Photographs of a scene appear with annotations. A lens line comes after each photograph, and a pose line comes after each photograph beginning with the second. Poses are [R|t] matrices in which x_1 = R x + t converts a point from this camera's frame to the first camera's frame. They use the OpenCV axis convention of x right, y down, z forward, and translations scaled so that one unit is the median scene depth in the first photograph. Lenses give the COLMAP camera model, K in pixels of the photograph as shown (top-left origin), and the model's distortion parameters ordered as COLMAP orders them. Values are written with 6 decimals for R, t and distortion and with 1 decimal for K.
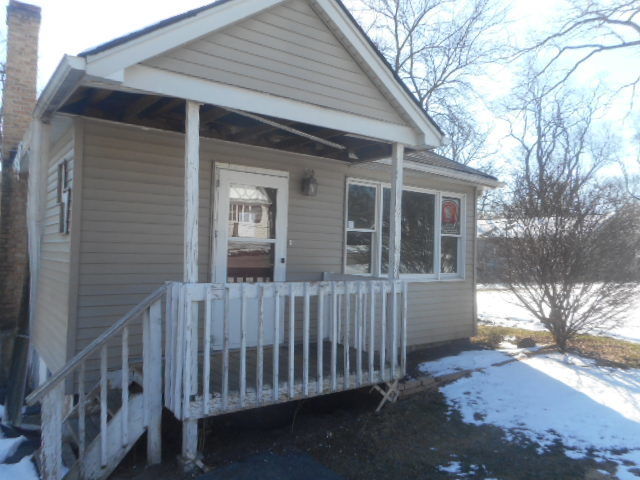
lens RADIAL K [[488.1, 0, 320.0], [0, 488.1, 240.0], [0, 0, 1]] dist [-0.003105, 0.002992]
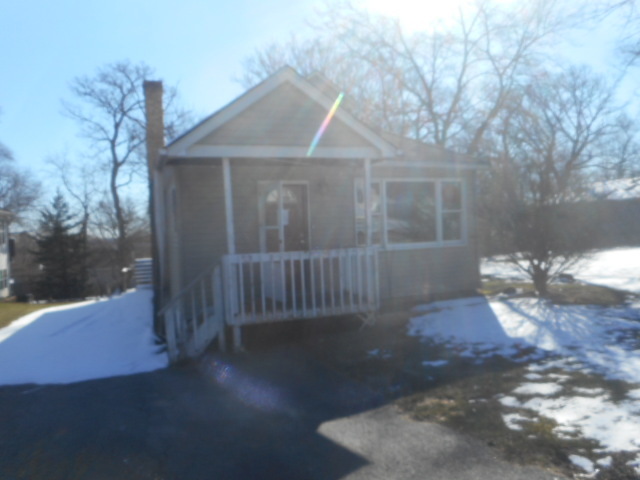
lens RADIAL K [[488.1, 0, 320.0], [0, 488.1, 240.0], [0, 0, 1]] dist [-0.003105, 0.002992]
pose [[0.959713, -0.056479, -0.275249, 0.516568], [0.069221, 0.996923, 0.036791, -0.010658], [0.272324, -0.054361, 0.960669, -0.626199]]
